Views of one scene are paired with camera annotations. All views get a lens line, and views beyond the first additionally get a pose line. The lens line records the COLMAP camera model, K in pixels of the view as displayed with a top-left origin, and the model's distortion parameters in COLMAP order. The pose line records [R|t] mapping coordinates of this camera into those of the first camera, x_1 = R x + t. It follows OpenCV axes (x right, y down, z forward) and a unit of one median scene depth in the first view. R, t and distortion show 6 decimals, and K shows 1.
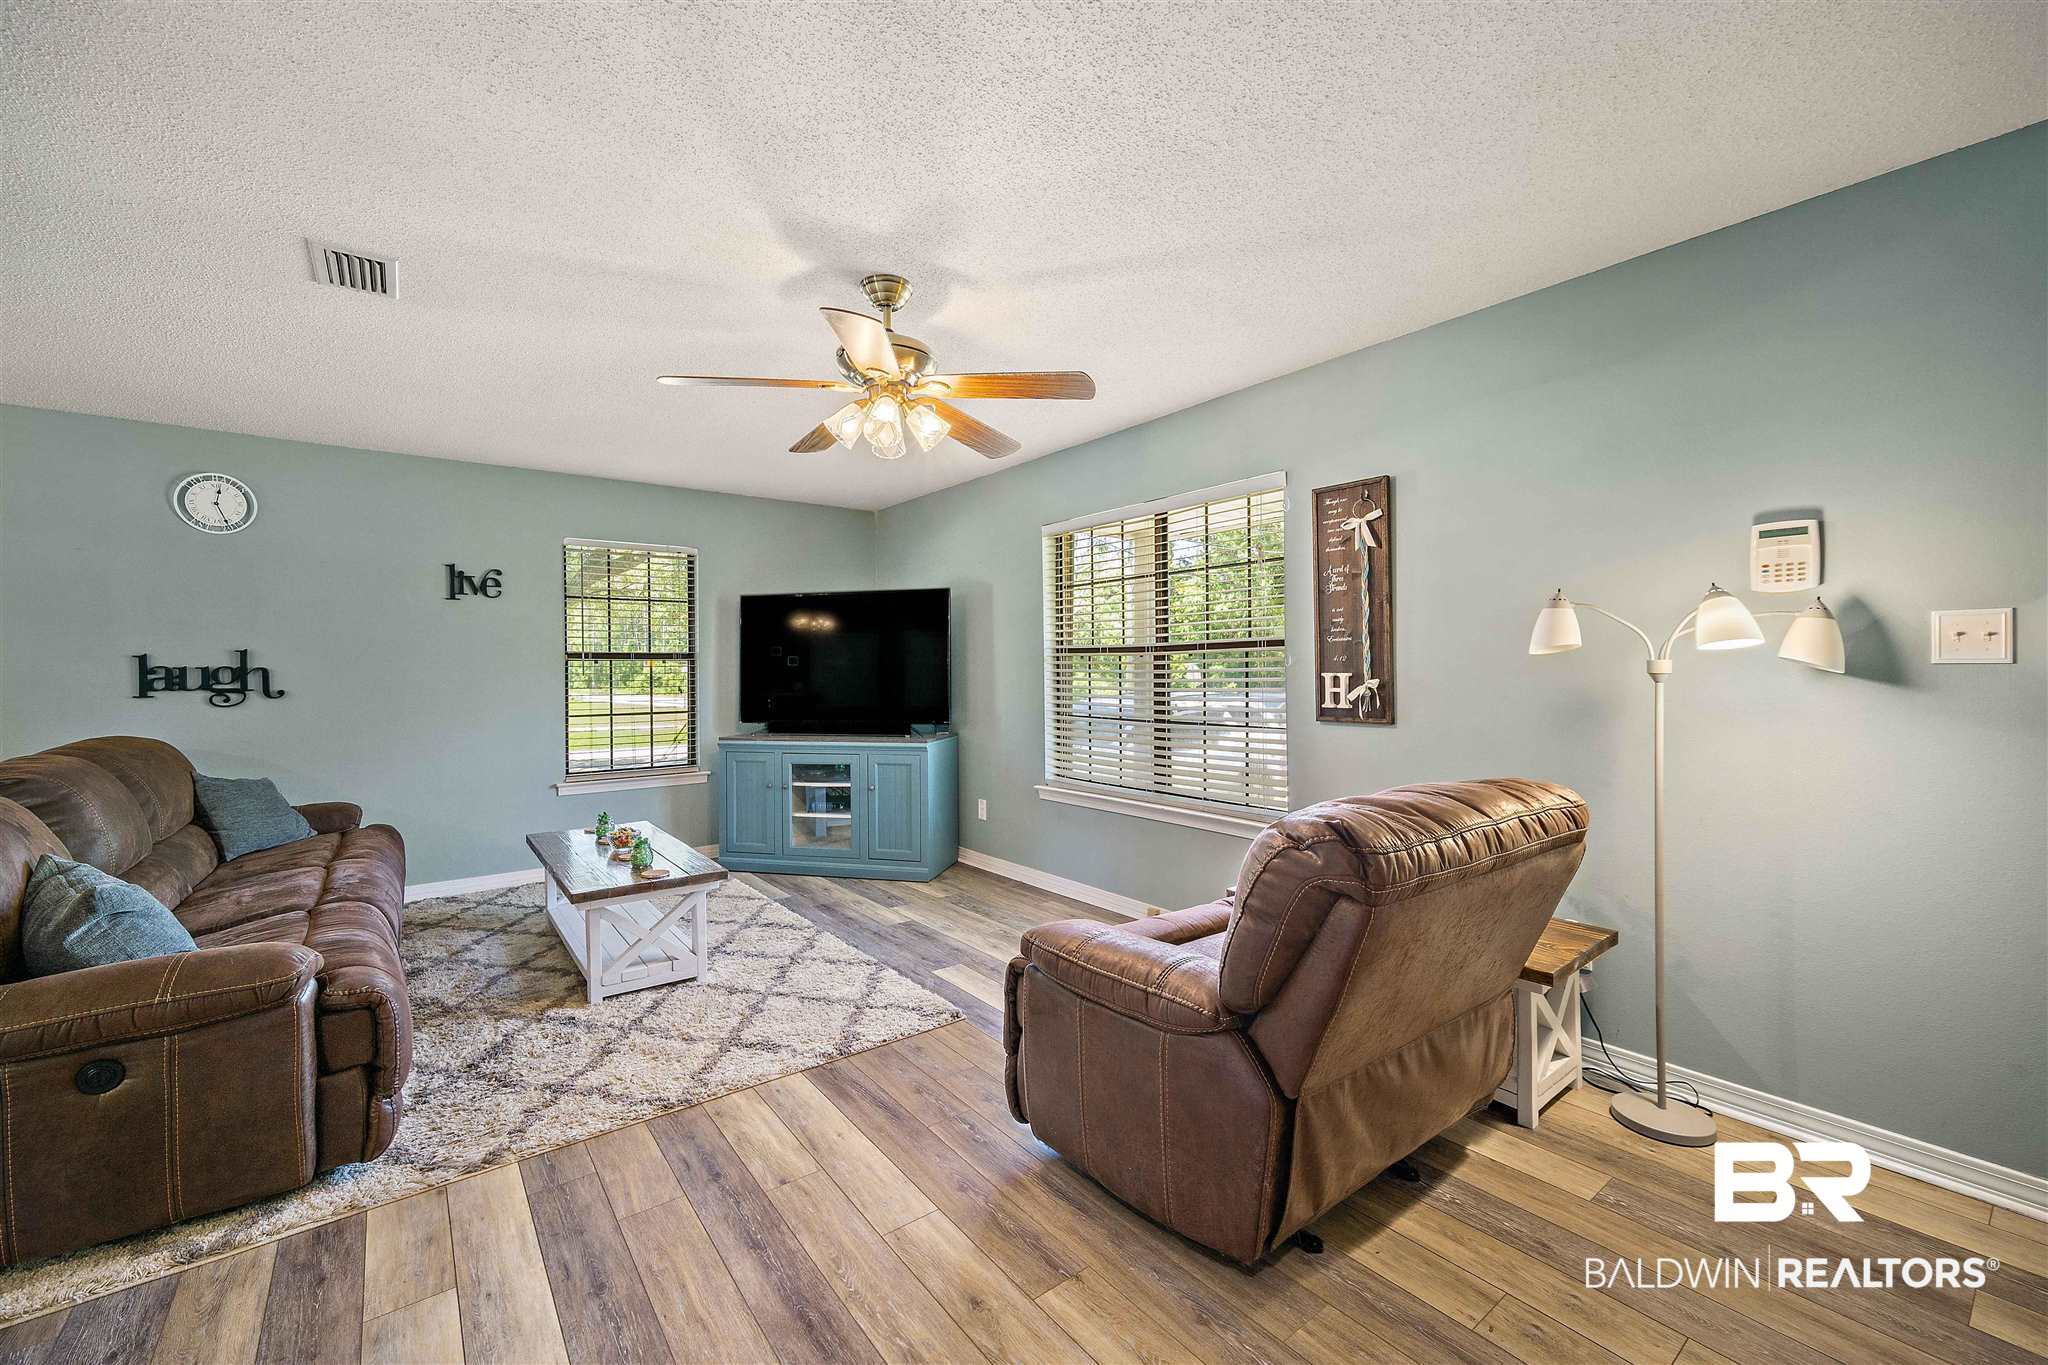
lens RADIAL K [[815.3, 0, 1009.8], [0, 815.3, 667.1], [0, 0, 1]] dist [0.010180, -0.001330]
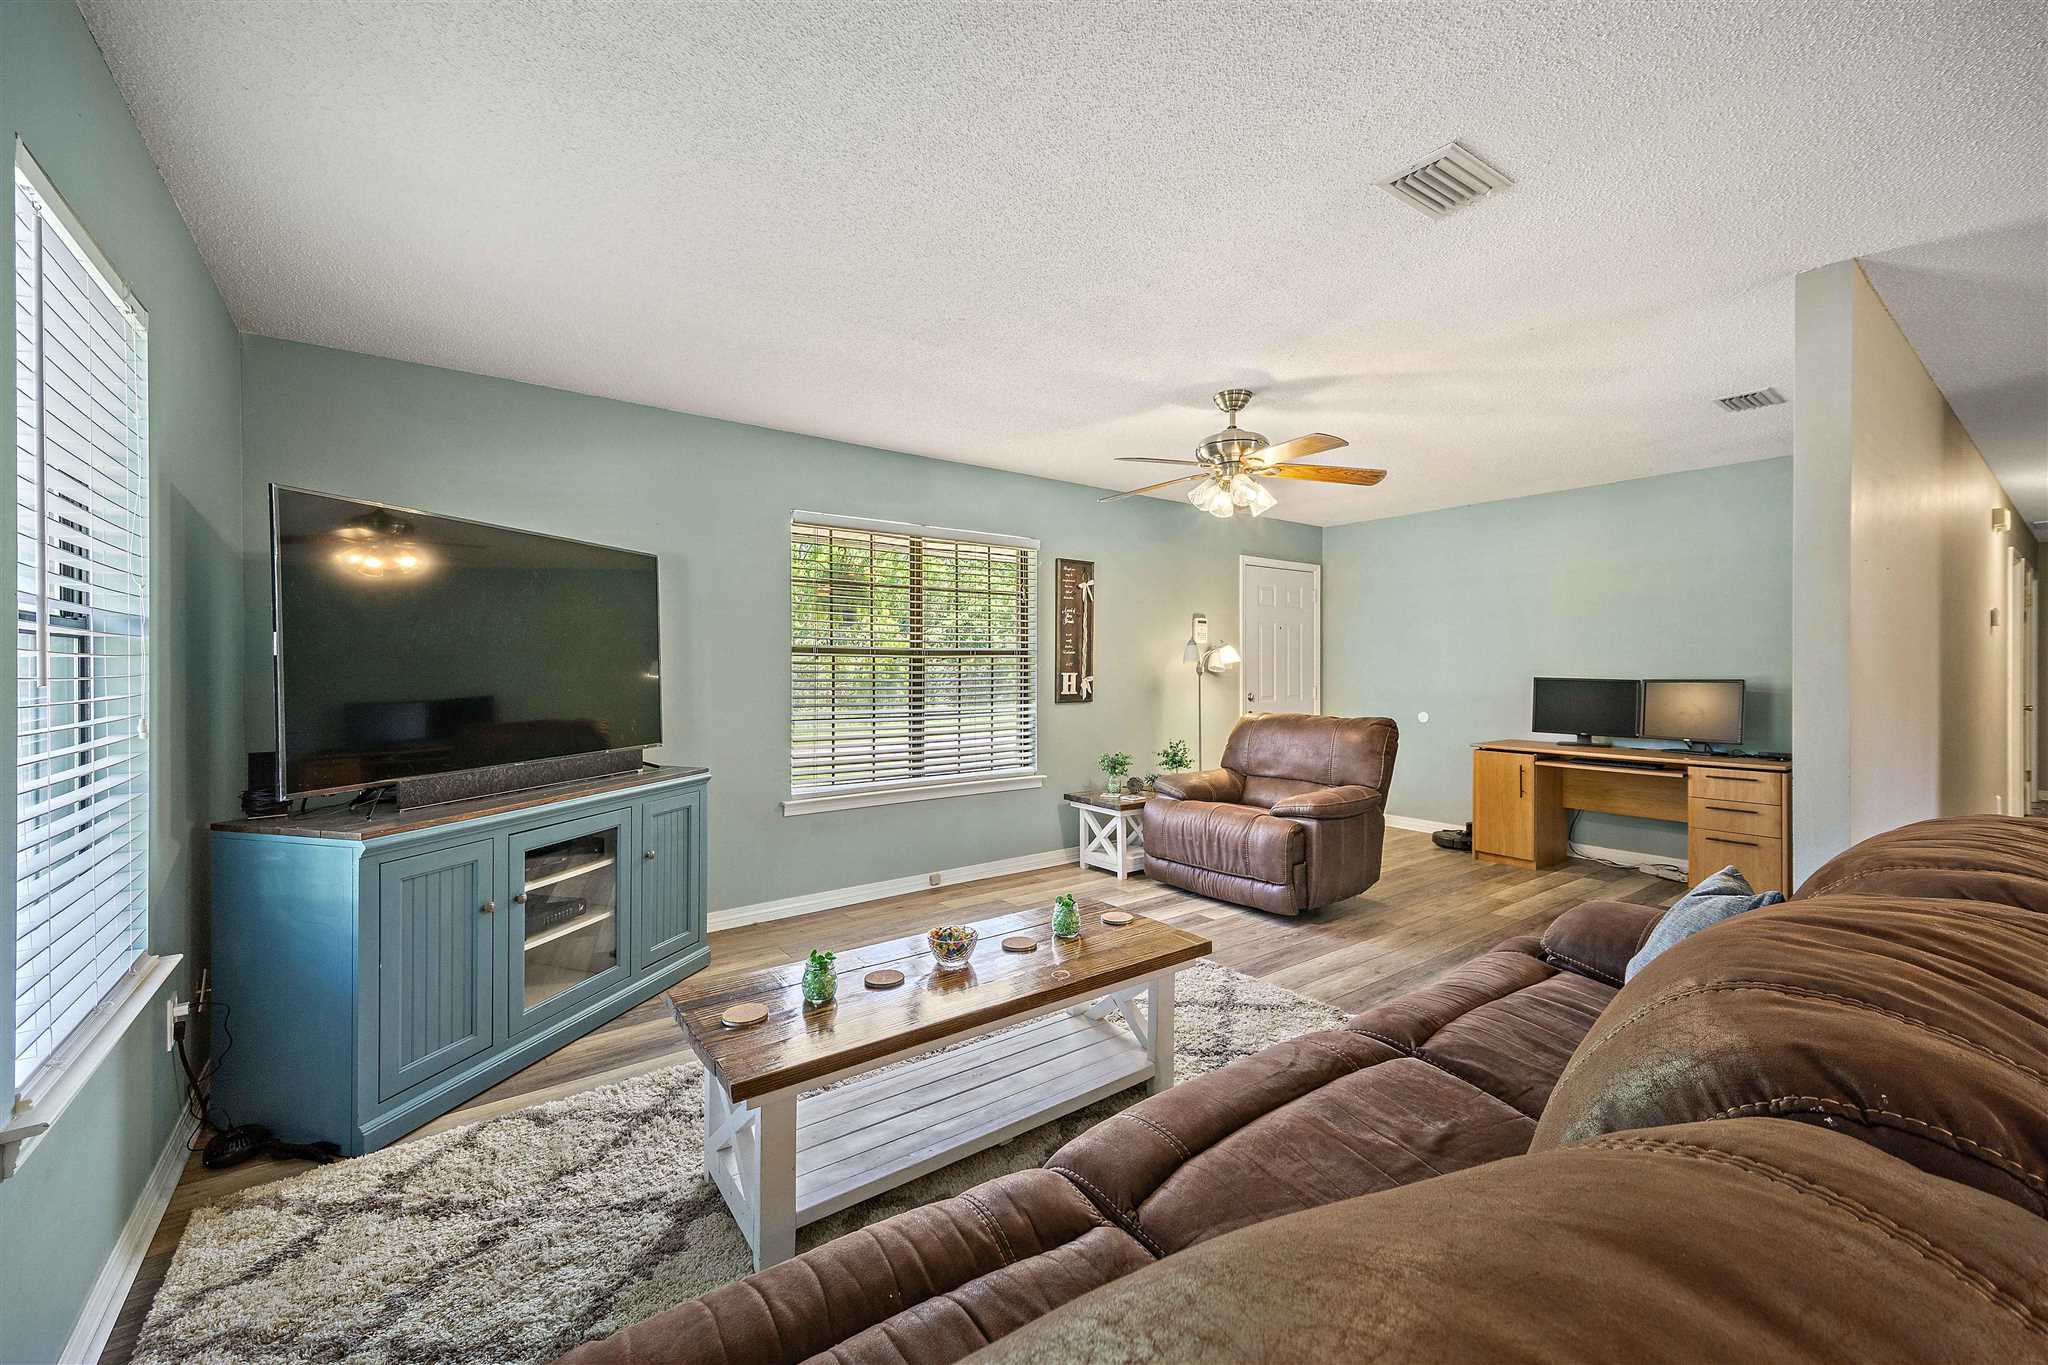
lens RADIAL K [[815.3, 0, 1013.7], [0, 815.3, 672.4], [0, 0, 1]] dist [0.010180, -0.001330]
pose [[0.013060, 0.000651, 0.999914, -0.987384], [-0.001782, 0.999998, -0.000628, 0.005310], [-0.999913, -0.001773, 0.013061, 0.863296]]
